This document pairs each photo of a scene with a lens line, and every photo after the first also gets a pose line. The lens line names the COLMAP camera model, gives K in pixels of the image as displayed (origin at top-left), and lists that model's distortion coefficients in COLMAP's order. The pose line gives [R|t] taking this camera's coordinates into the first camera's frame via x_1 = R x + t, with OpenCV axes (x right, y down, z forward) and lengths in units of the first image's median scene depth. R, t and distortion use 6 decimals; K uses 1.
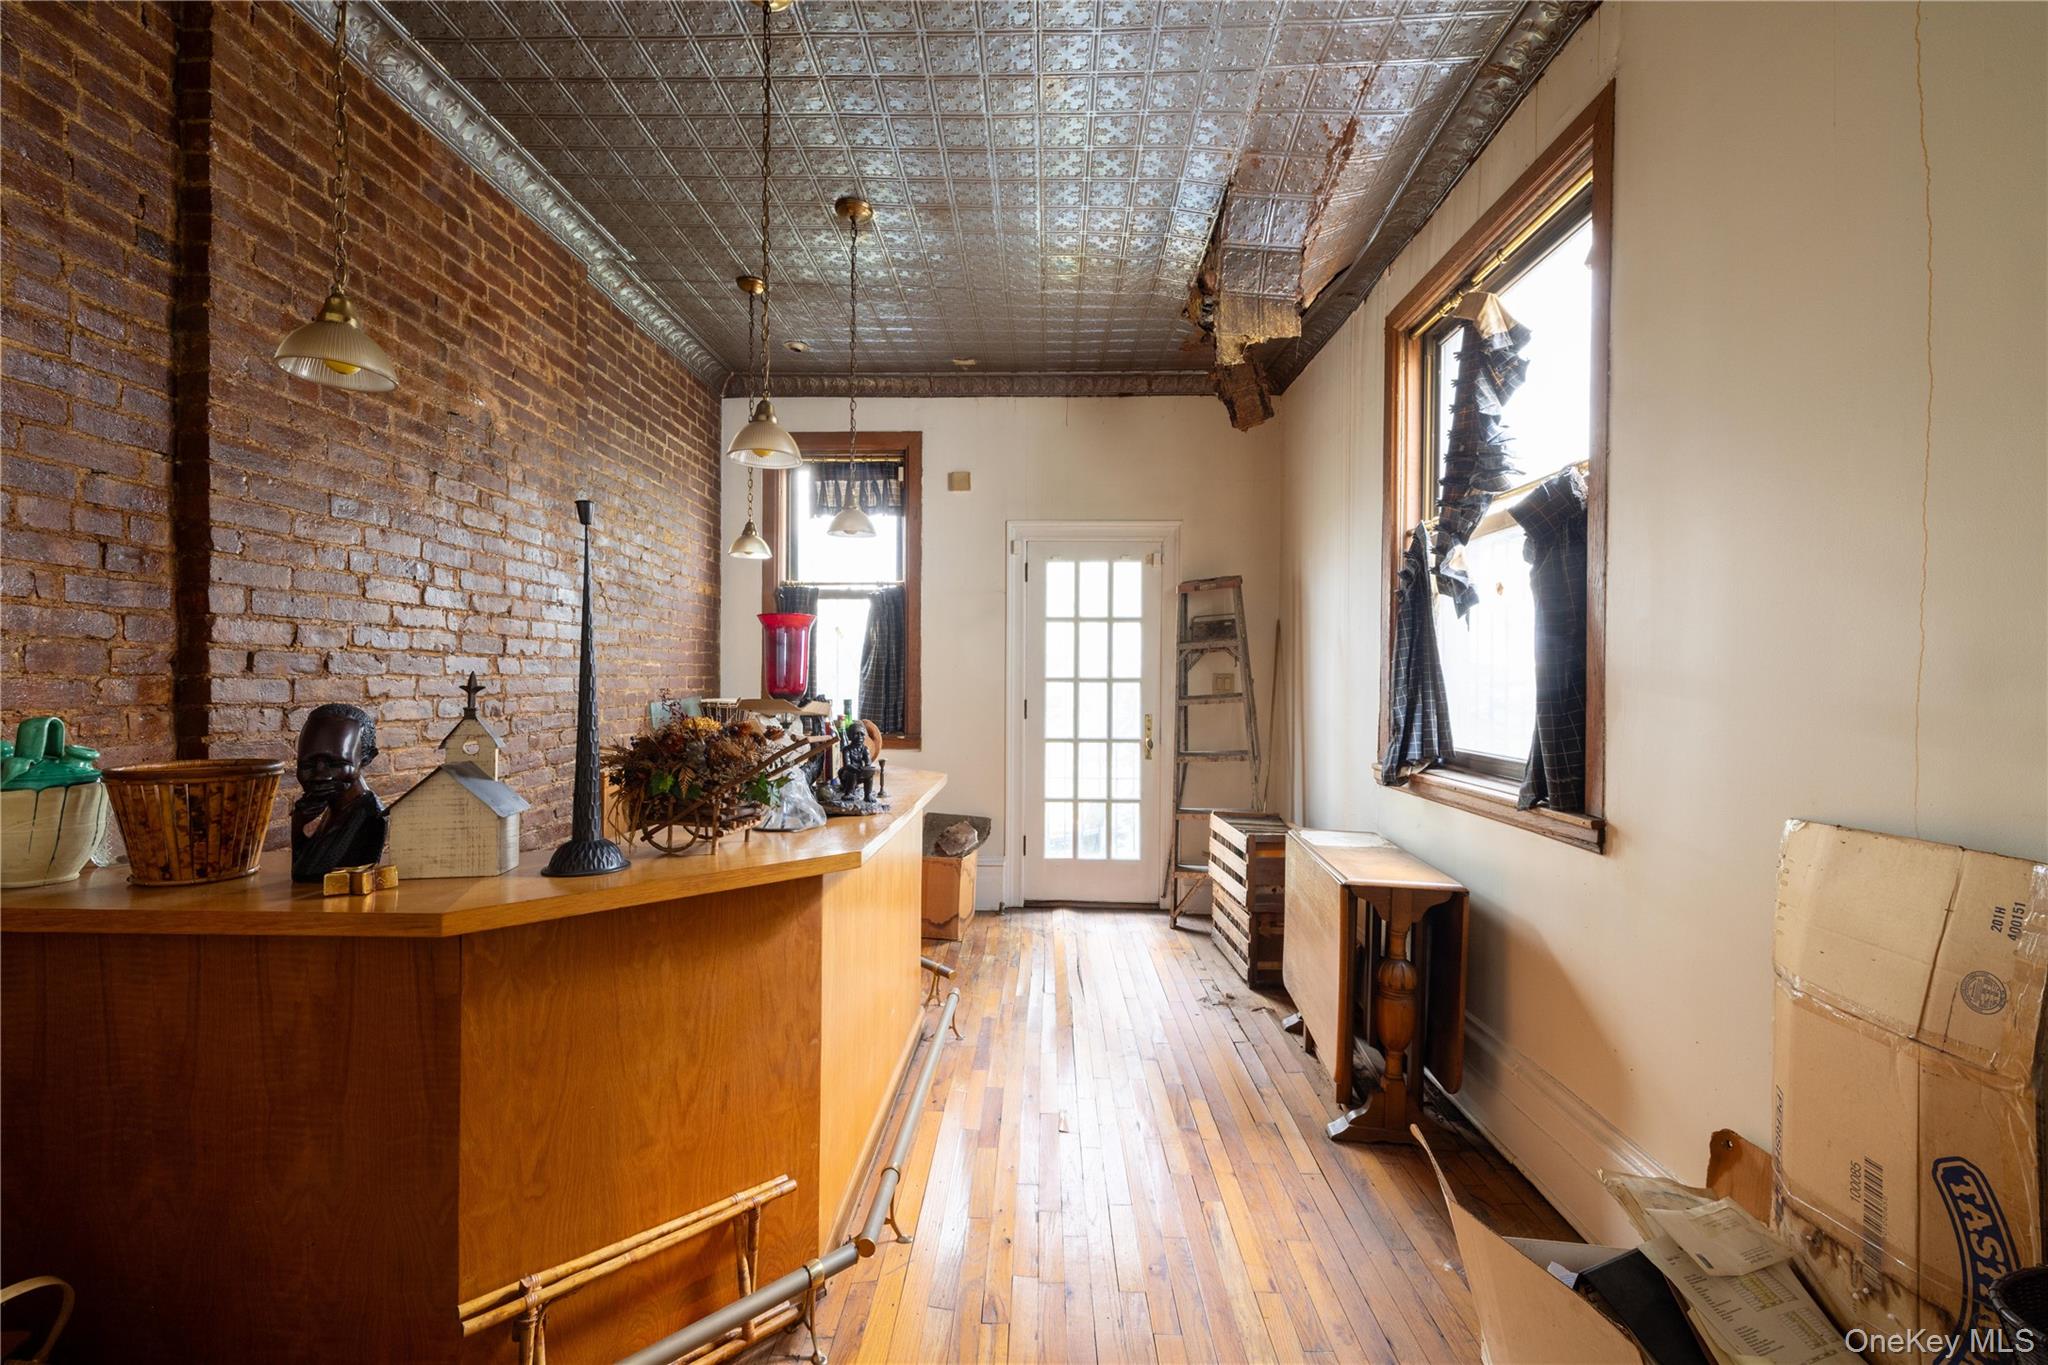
lens RADIAL K [[880.5, 0, 1024.0], [0, 880.5, 682.5], [0, 0, 1]] dist [0.000328, 0.000161]
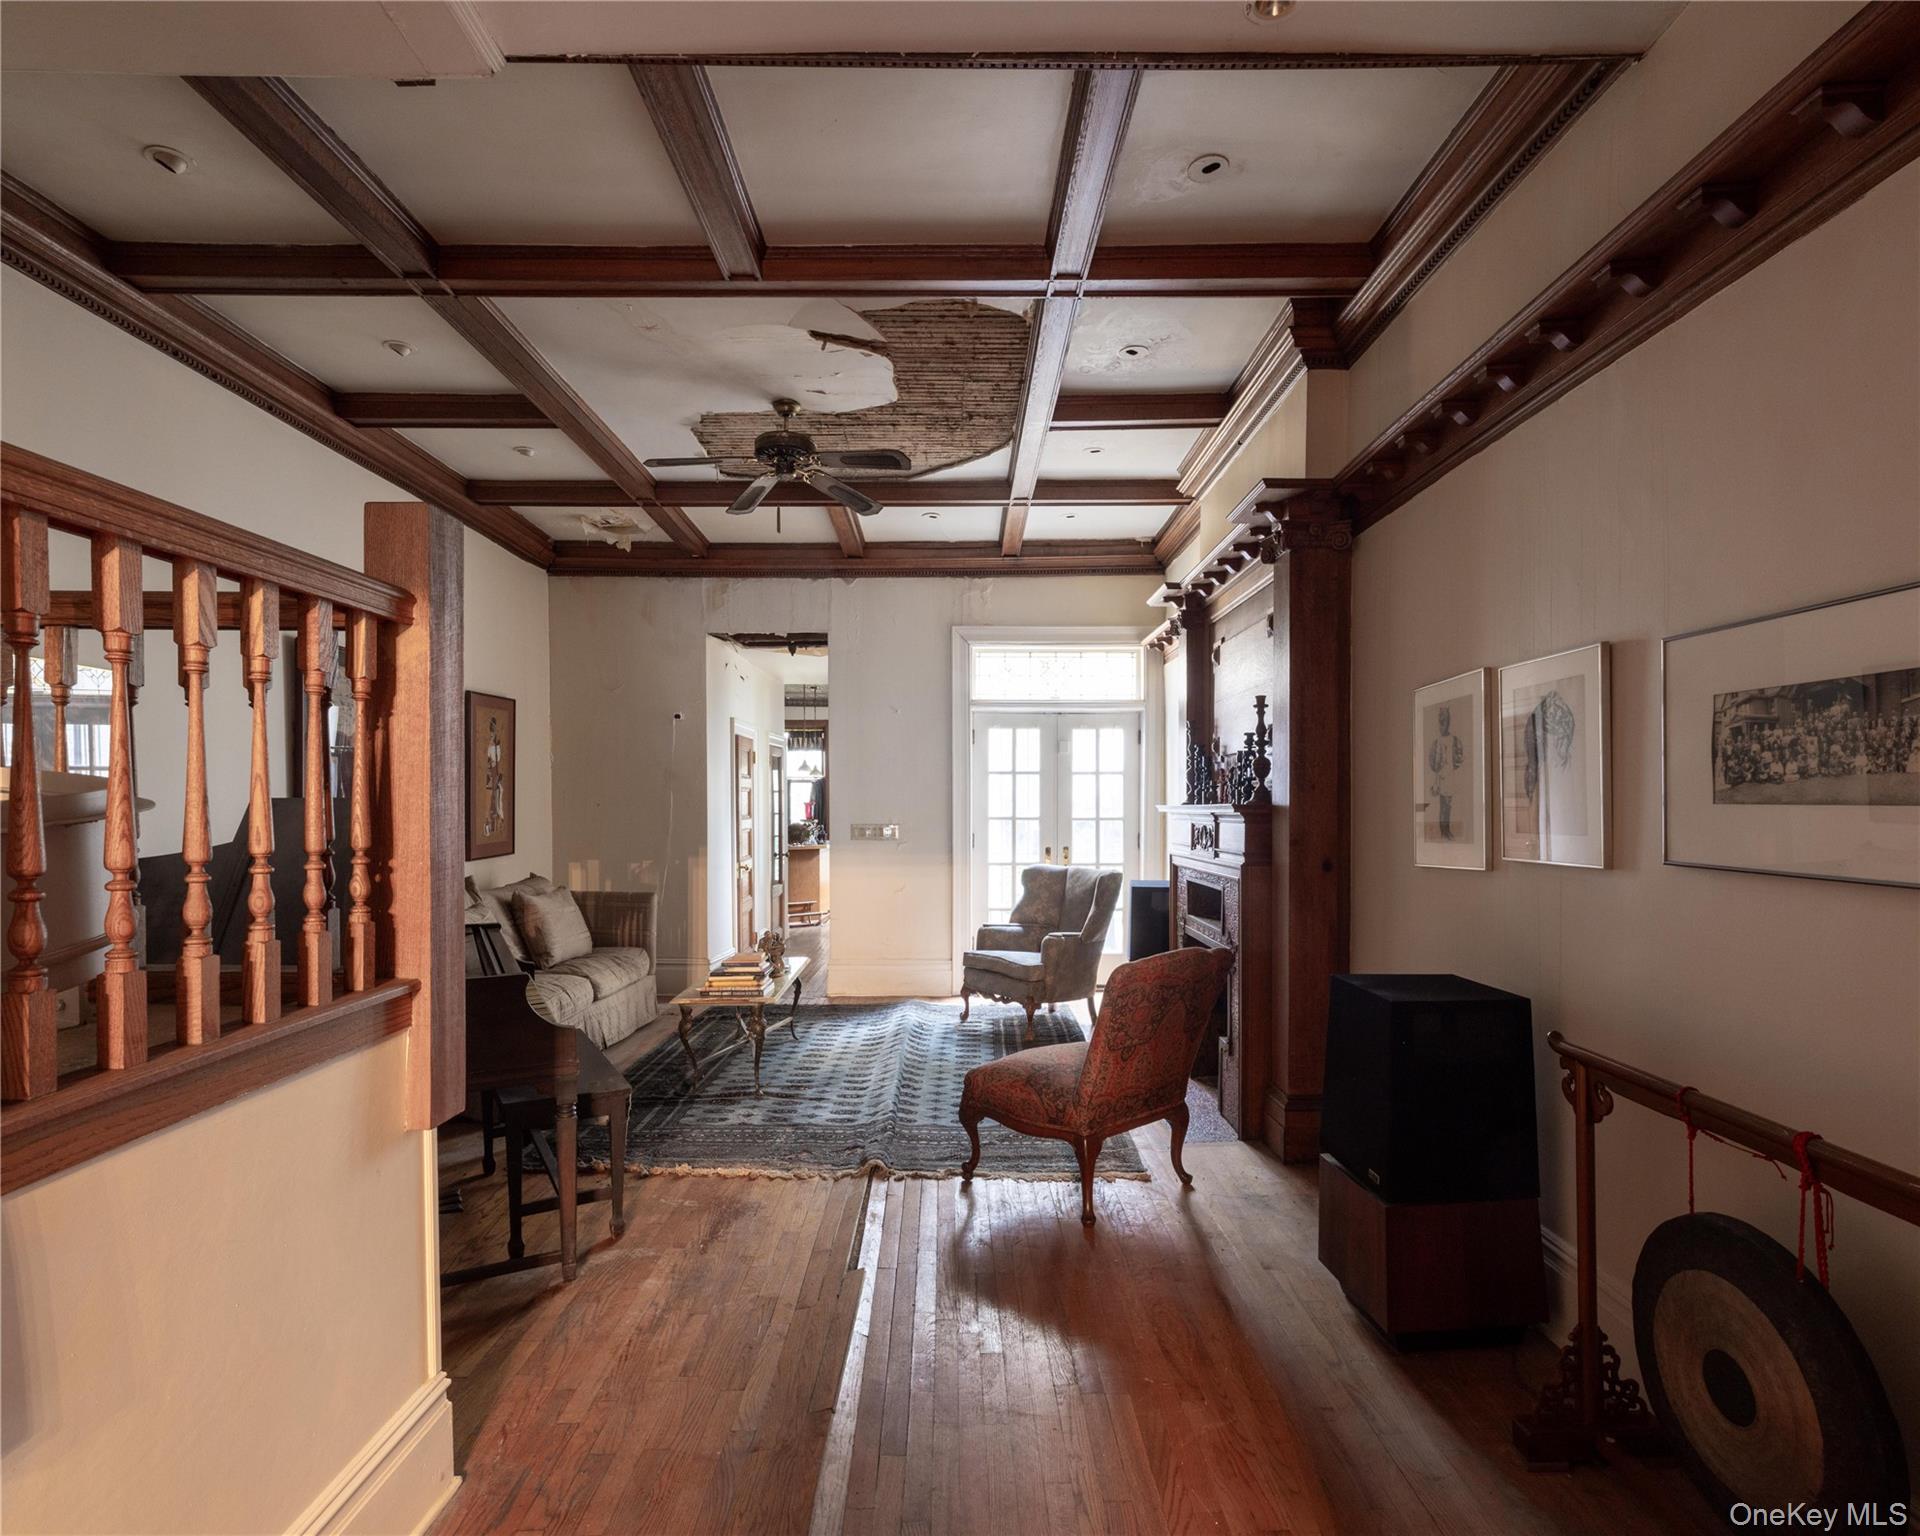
lens RADIAL K [[995.3, 0, 982.1], [0, 995.3, 825.5], [0, 0, 1]] dist [-0.001237, -0.000169]
pose [[0.998785, -0.009263, 0.048410, 0.198812], [0.008549, 0.999852, 0.014925, -0.013774], [-0.048541, -0.014493, 0.998716, -2.141401]]
